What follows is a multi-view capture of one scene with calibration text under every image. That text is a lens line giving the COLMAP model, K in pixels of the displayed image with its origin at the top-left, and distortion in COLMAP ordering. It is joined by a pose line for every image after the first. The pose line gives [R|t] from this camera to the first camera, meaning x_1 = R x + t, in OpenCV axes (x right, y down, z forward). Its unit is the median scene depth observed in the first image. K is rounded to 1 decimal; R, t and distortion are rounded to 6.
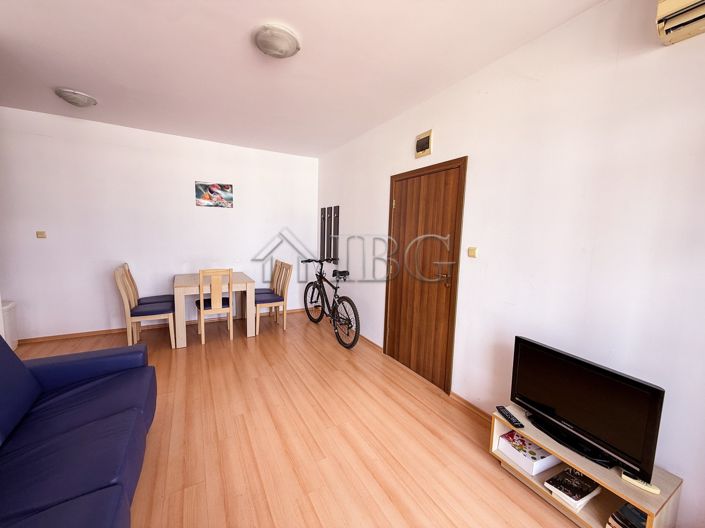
lens RADIAL K [[279.8, 0, 351.4], [0, 279.8, 266.7], [0, 0, 1]] dist [0.003509, -0.000937]
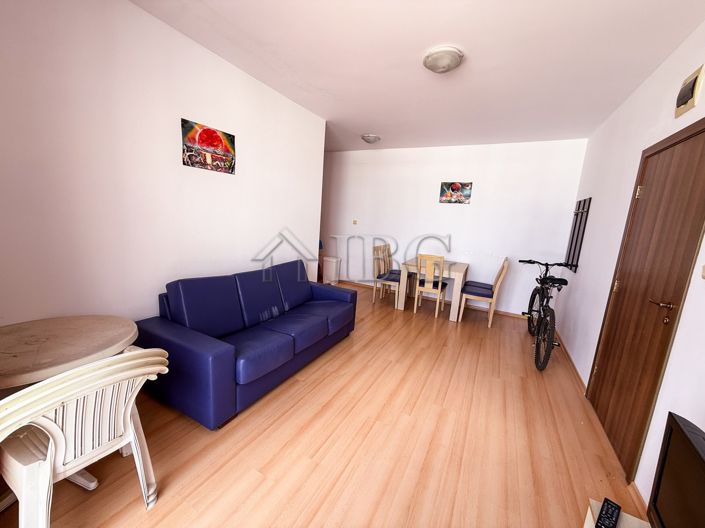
lens RADIAL K [[279.8, 0, 351.4], [0, 279.8, 267.2], [0, 0, 1]] dist [0.003509, -0.000937]
pose [[0.538244, 0.162151, -0.827043, 0.421144], [-0.152627, 0.983845, 0.093563, -0.000740], [0.828853, 0.075870, 0.554298, 0.064332]]
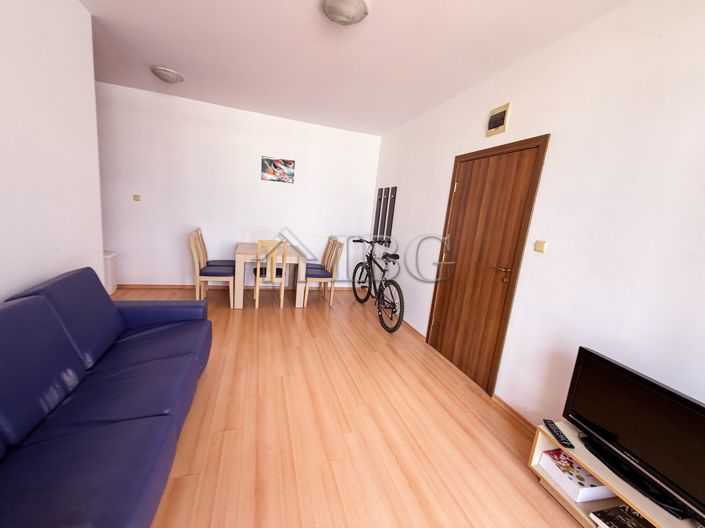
lens RADIAL K [[279.8, 0, 351.5], [0, 279.8, 266.3], [0, 0, 1]] dist [0.003509, -0.000937]
pose [[0.976531, 0.106396, -0.187263, 0.020591], [-0.095160, 0.993135, 0.068029, 0.006511], [0.193216, -0.048613, 0.979951, 0.016275]]
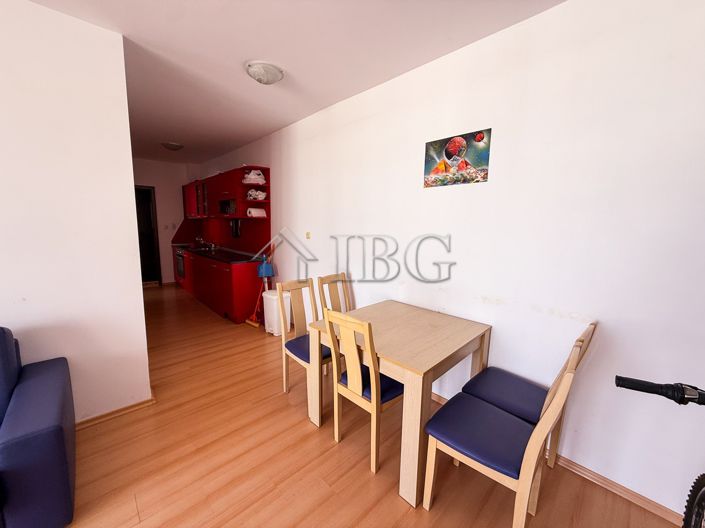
lens RADIAL K [[279.8, 0, 351.5], [0, 279.8, 265.9], [0, 0, 1]] dist [0.003509, -0.000937]
pose [[0.240904, 0.120930, -0.962986, -0.049238], [-0.122837, 0.988027, 0.093346, -0.145695], [0.962744, 0.095803, 0.252874, 1.103046]]
